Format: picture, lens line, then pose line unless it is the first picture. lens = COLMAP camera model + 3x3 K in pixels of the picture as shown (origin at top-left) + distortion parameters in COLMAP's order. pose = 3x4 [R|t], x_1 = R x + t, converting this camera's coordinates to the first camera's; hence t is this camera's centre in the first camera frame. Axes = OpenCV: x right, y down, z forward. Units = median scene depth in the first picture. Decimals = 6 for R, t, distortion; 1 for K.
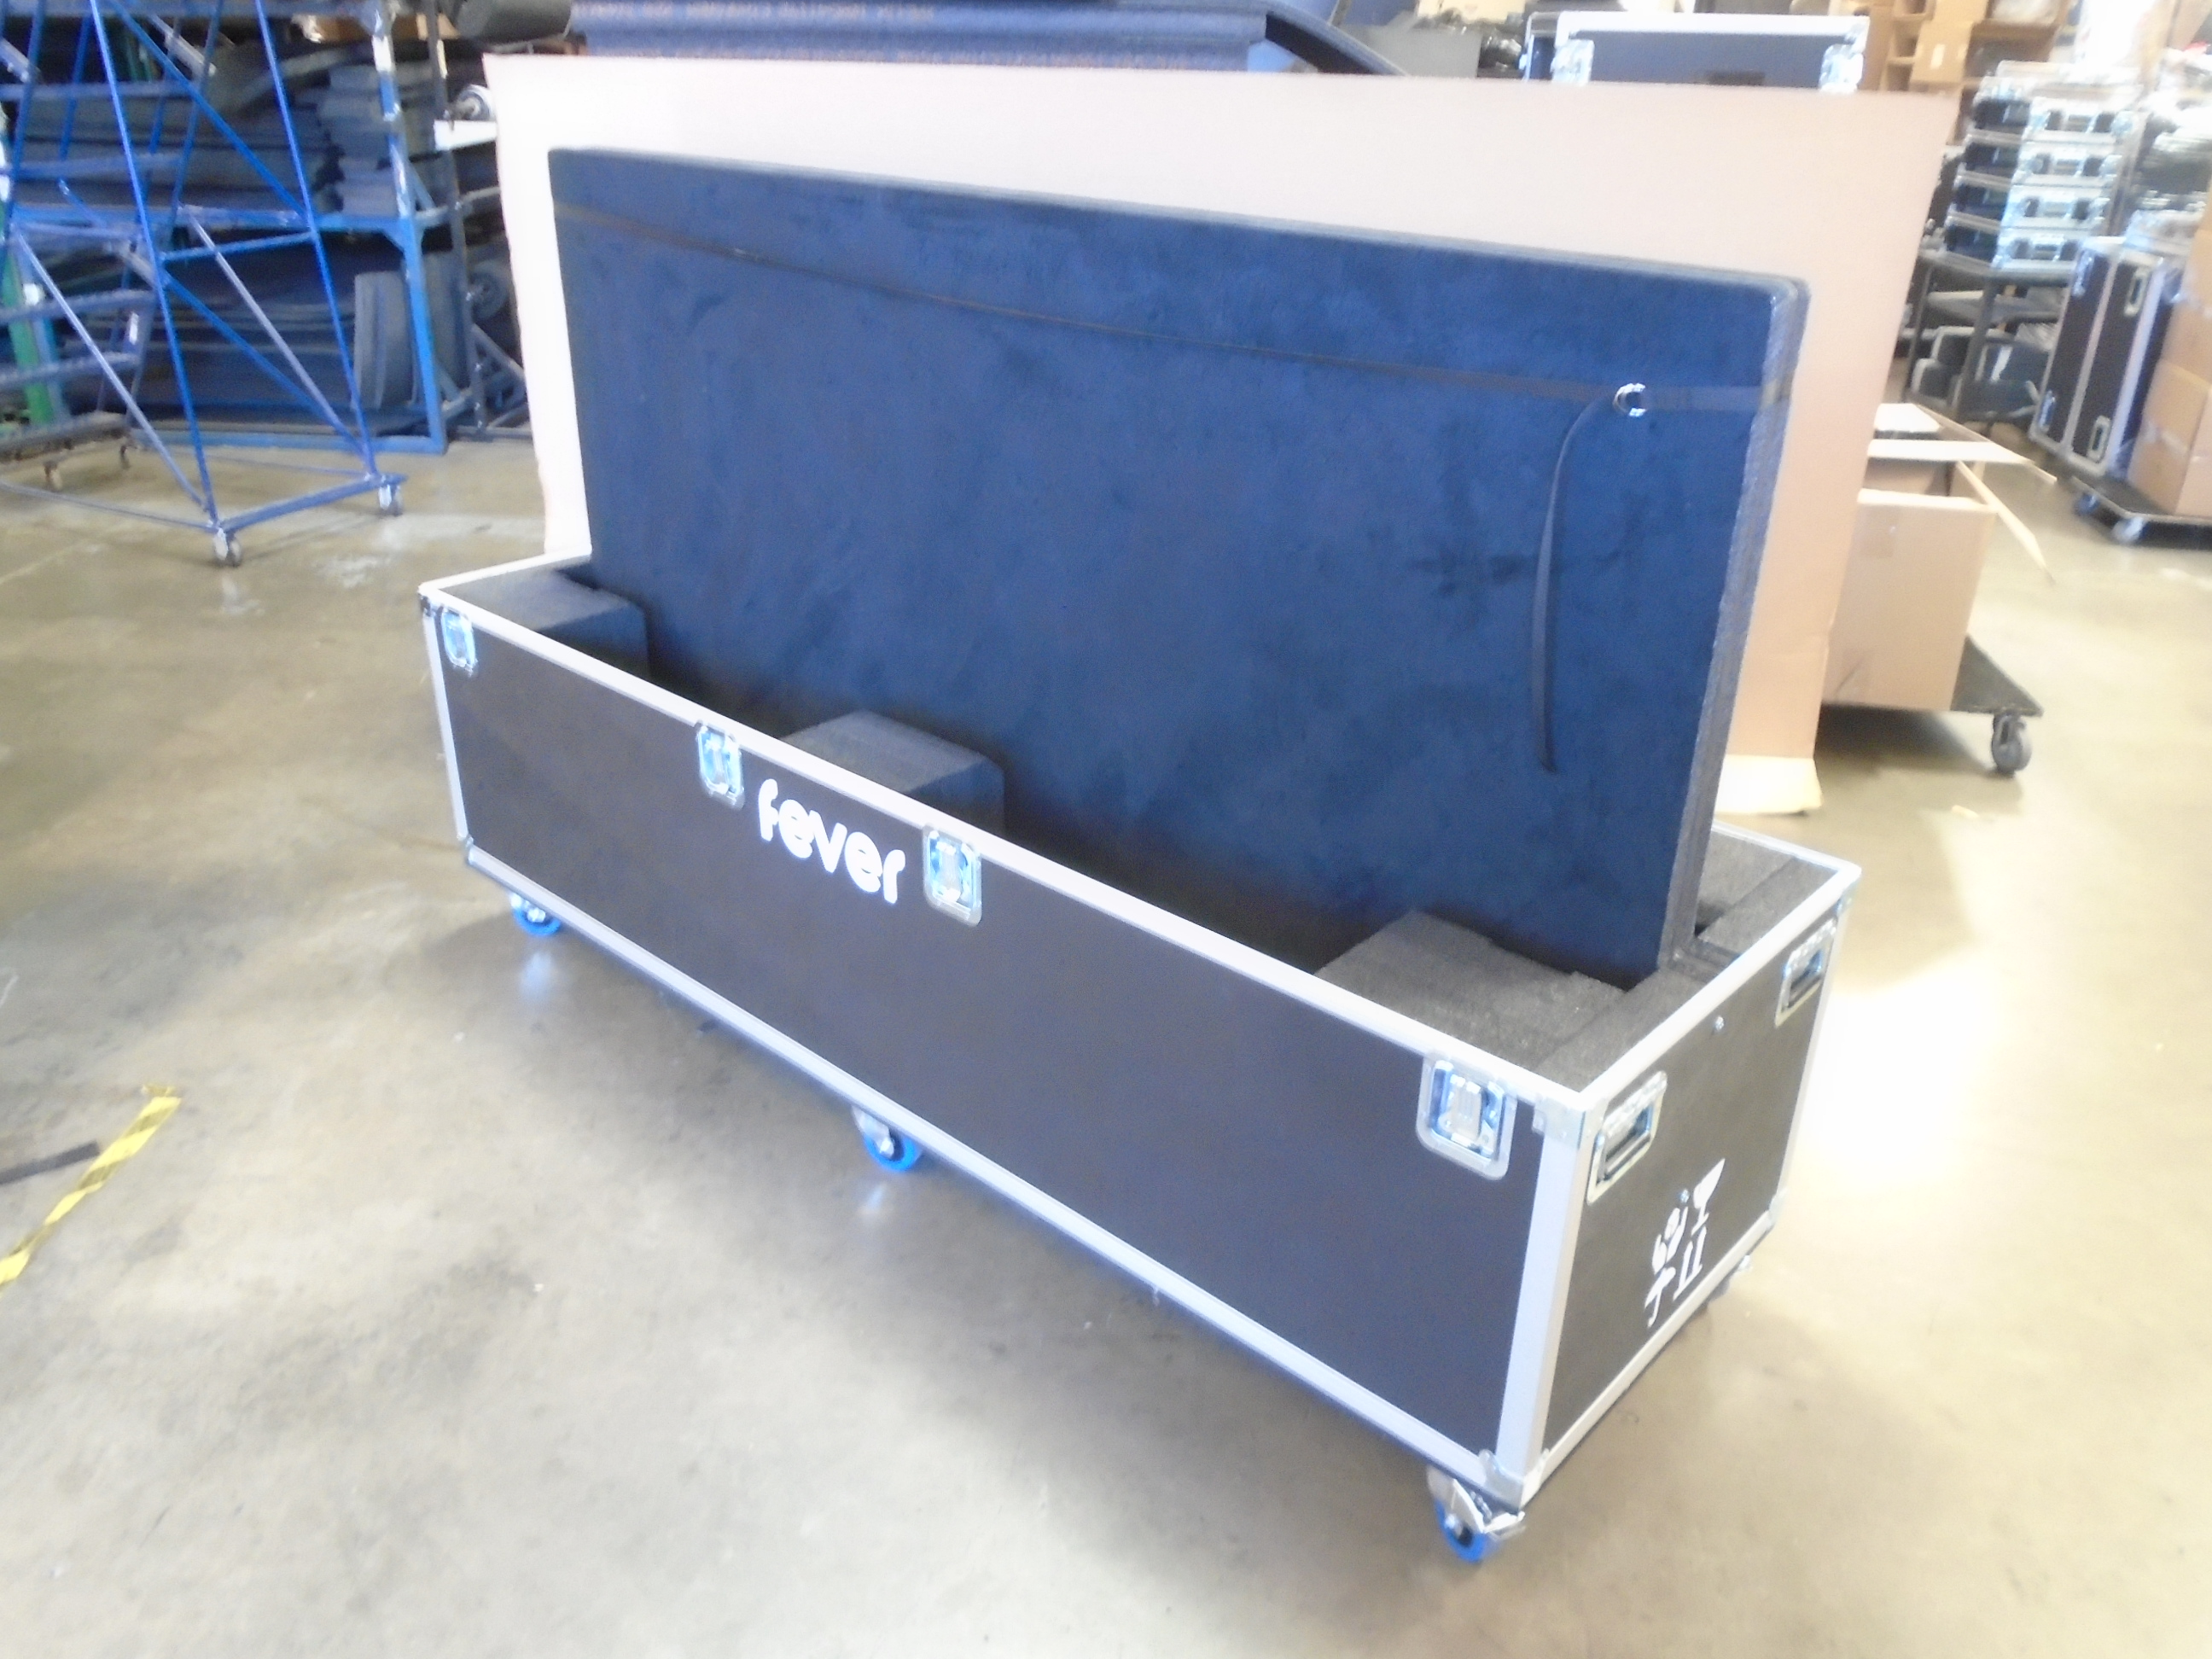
lens RADIAL K [[1703.0, 0, 1099.6], [0, 1703.0, 827.3], [0, 0, 1]] dist [-0.006720, -0.001575]
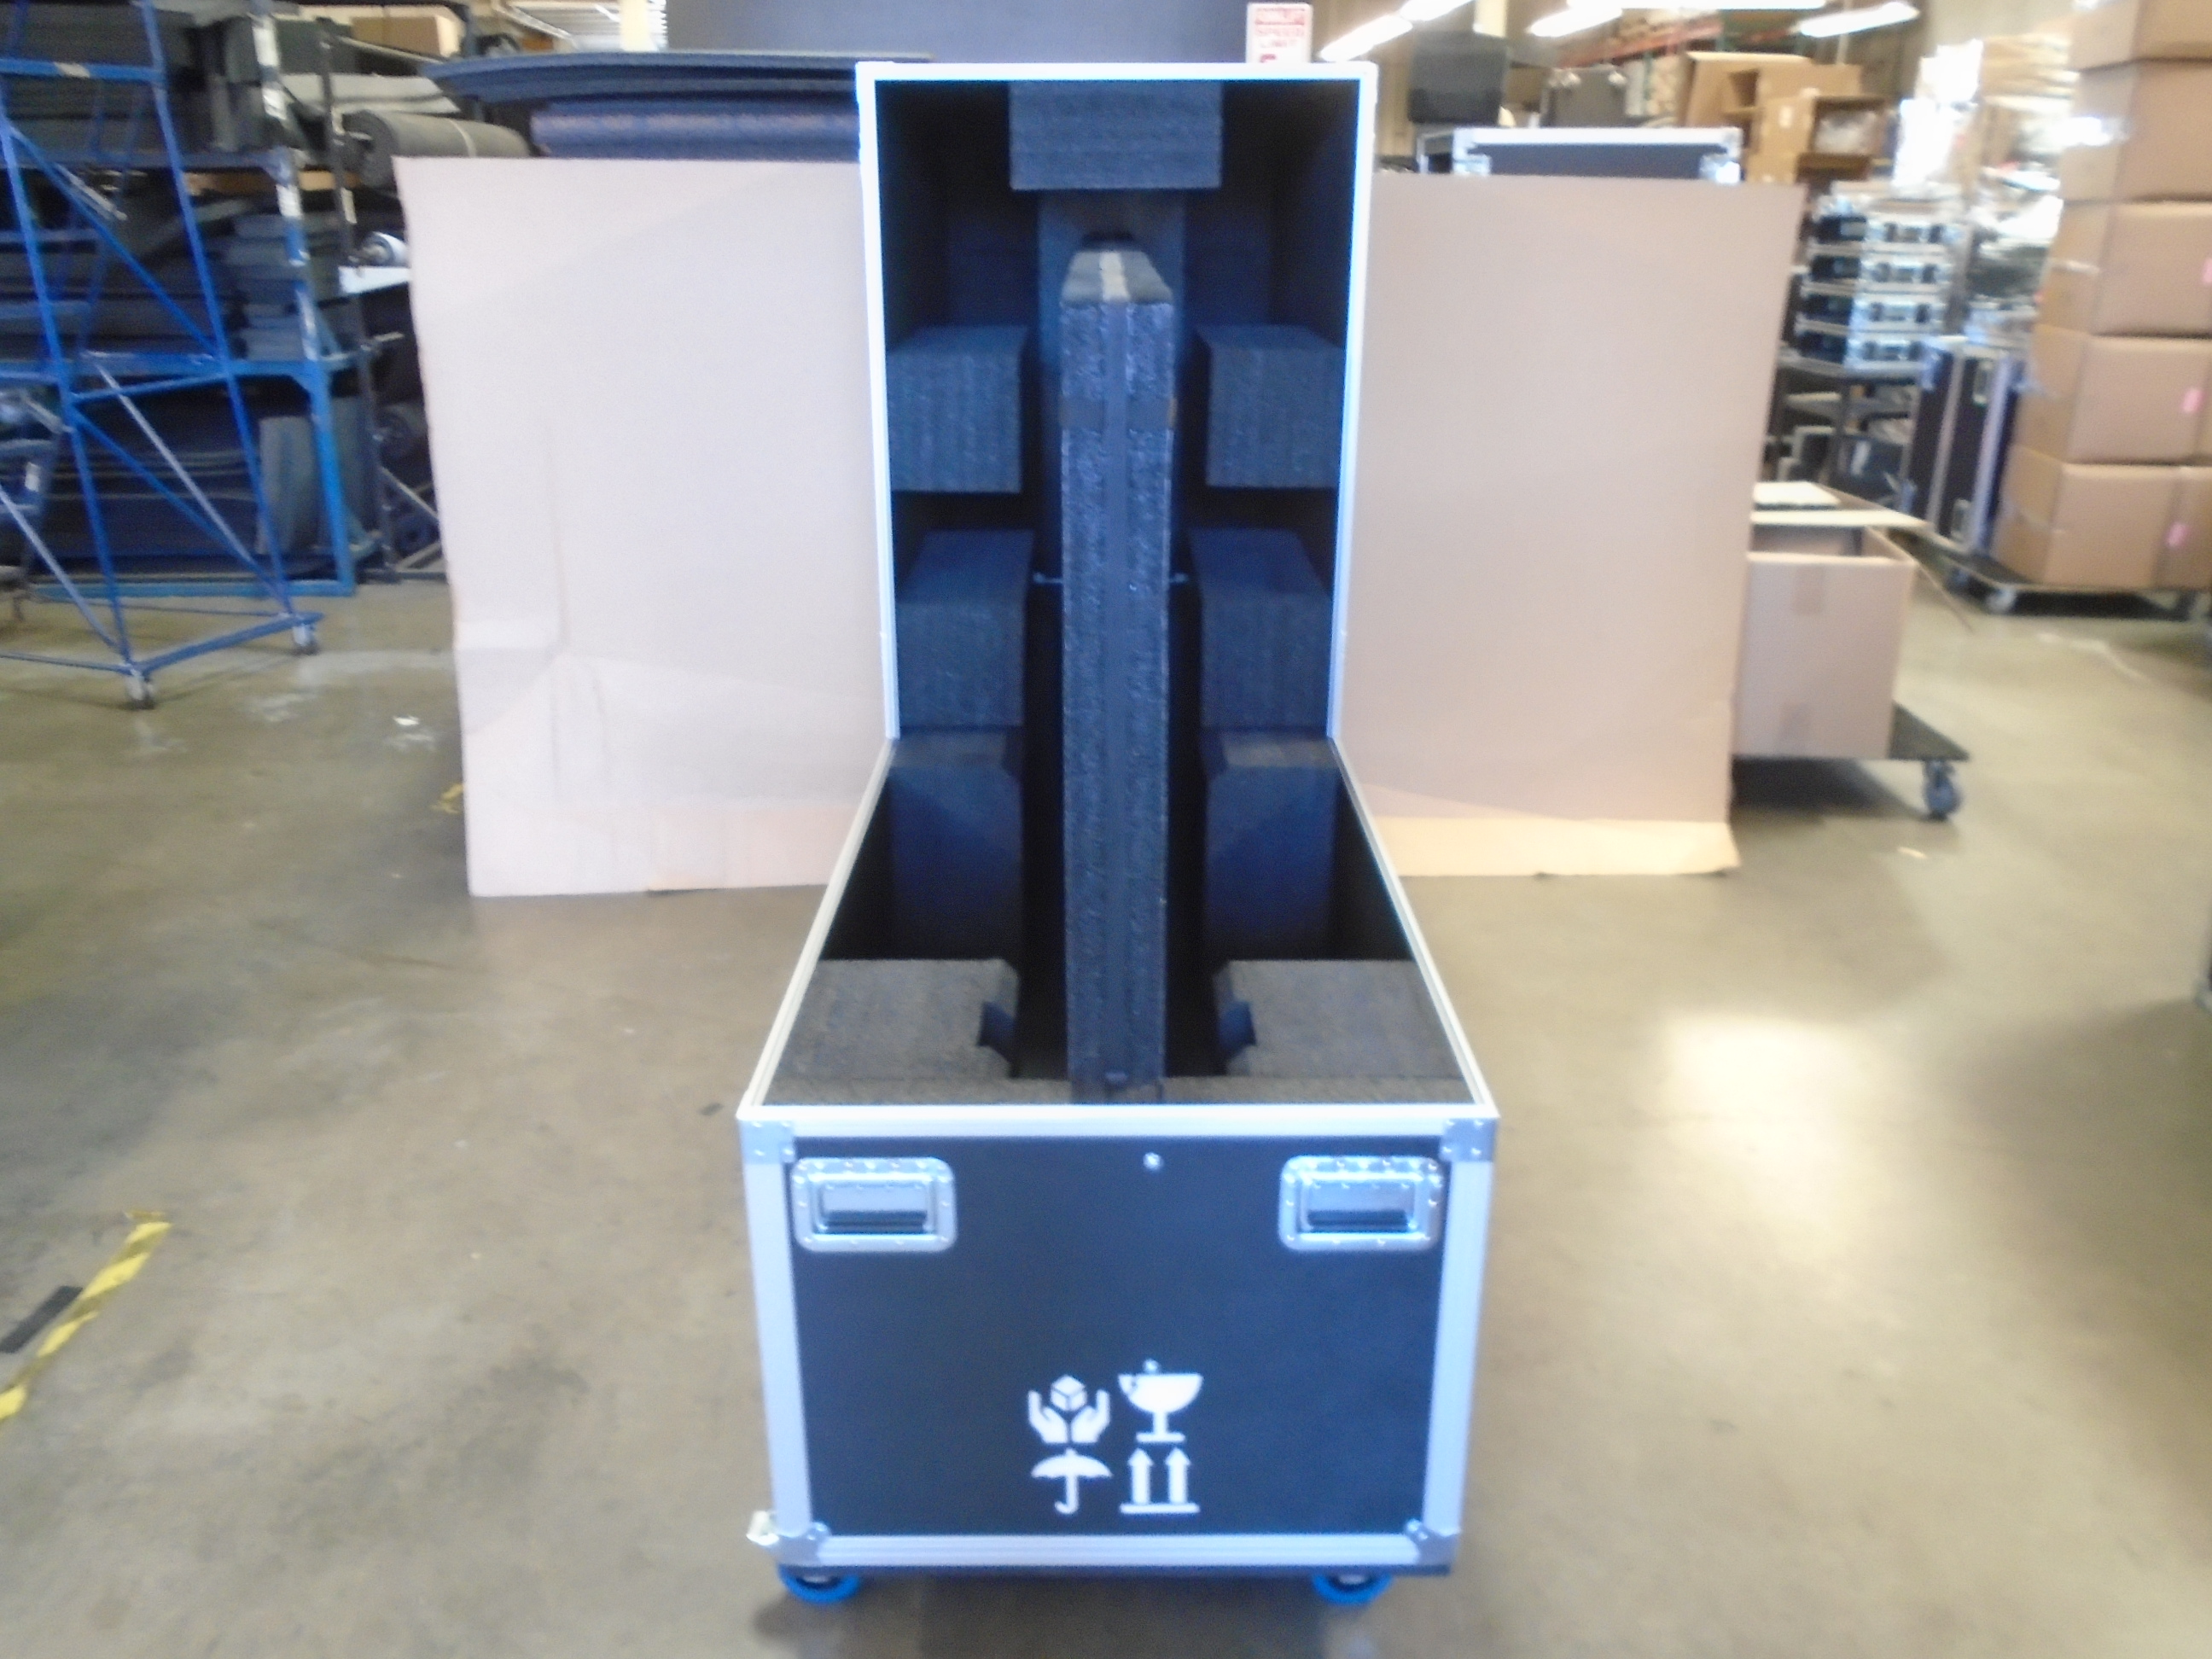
lens RADIAL K [[1703.0, 0, 1101.4], [0, 1703.0, 817.6], [0, 0, 1]] dist [-0.006720, -0.001575]
pose [[0.995841, -0.048107, 0.077374, -0.041270], [0.054934, 0.994545, -0.088670, 0.022639], [-0.072686, 0.092552, 0.993051, 0.002006]]
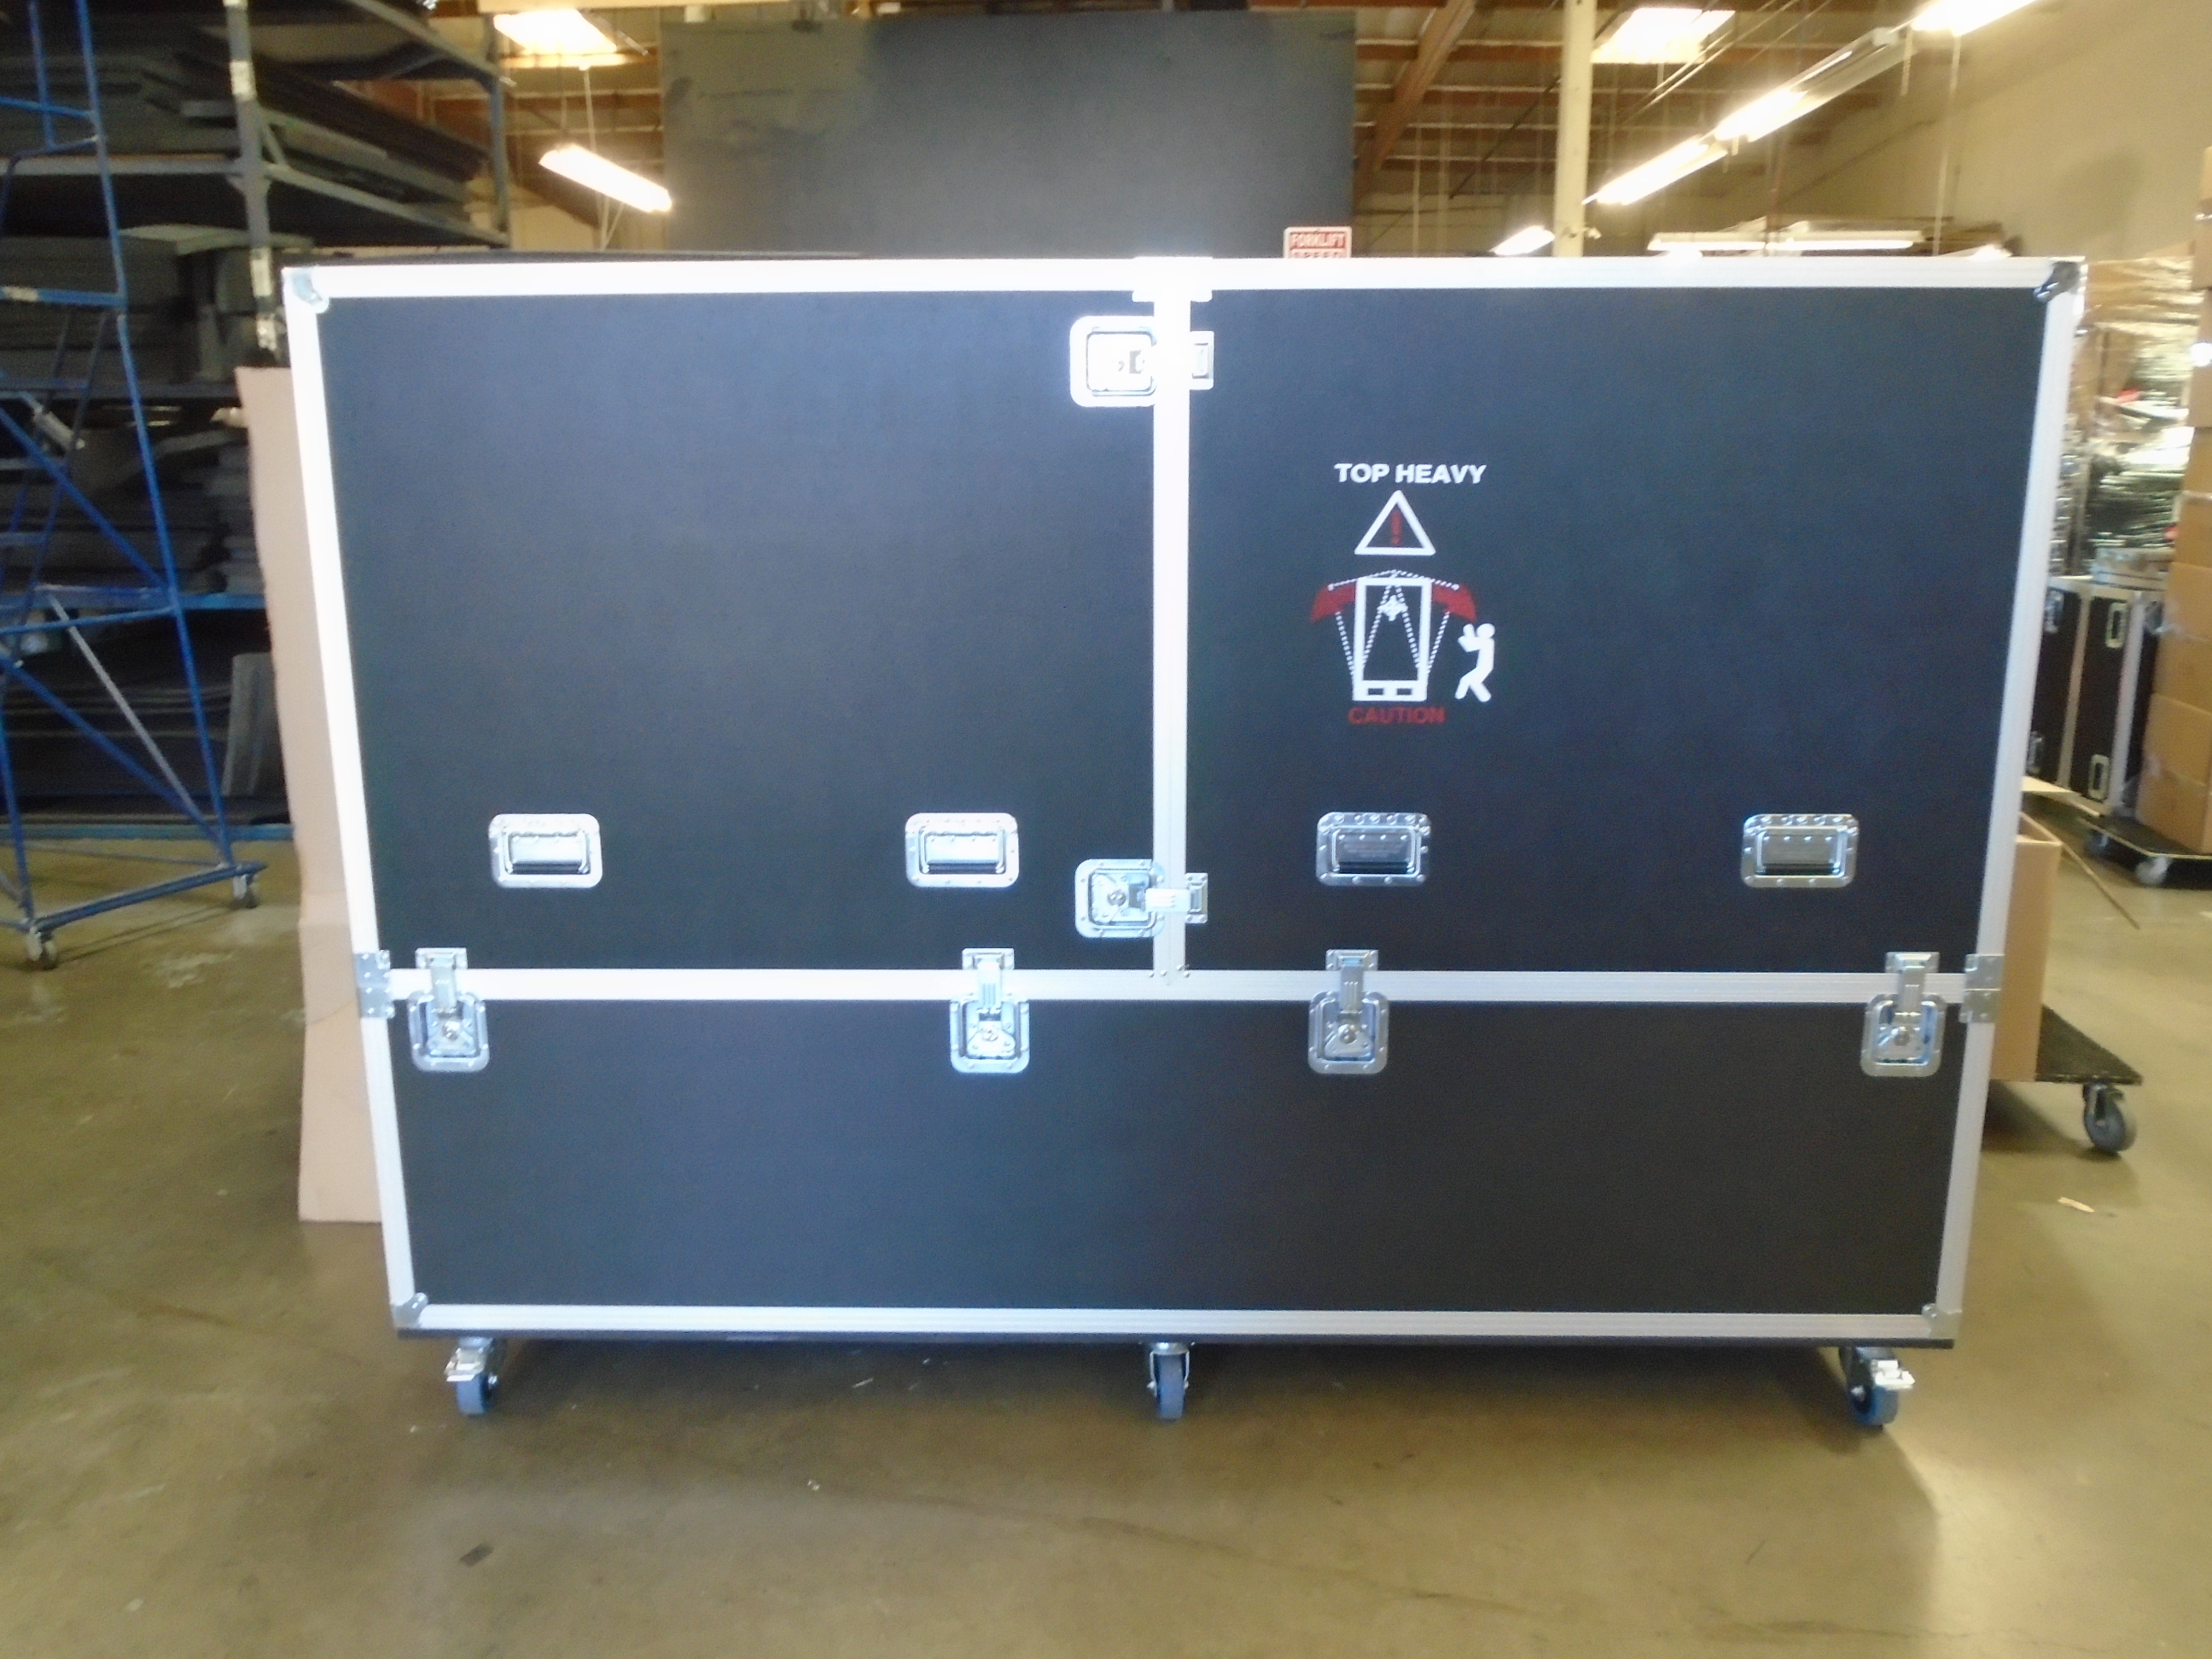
lens RADIAL K [[1703.0, 0, 1100.6], [0, 1703.0, 825.2], [0, 0, 1]] dist [-0.006720, -0.001575]
pose [[0.999341, -0.026526, 0.024770, 0.013171], [0.031315, 0.975211, -0.219052, -0.014869], [-0.018345, 0.219683, 0.975399, 0.107133]]
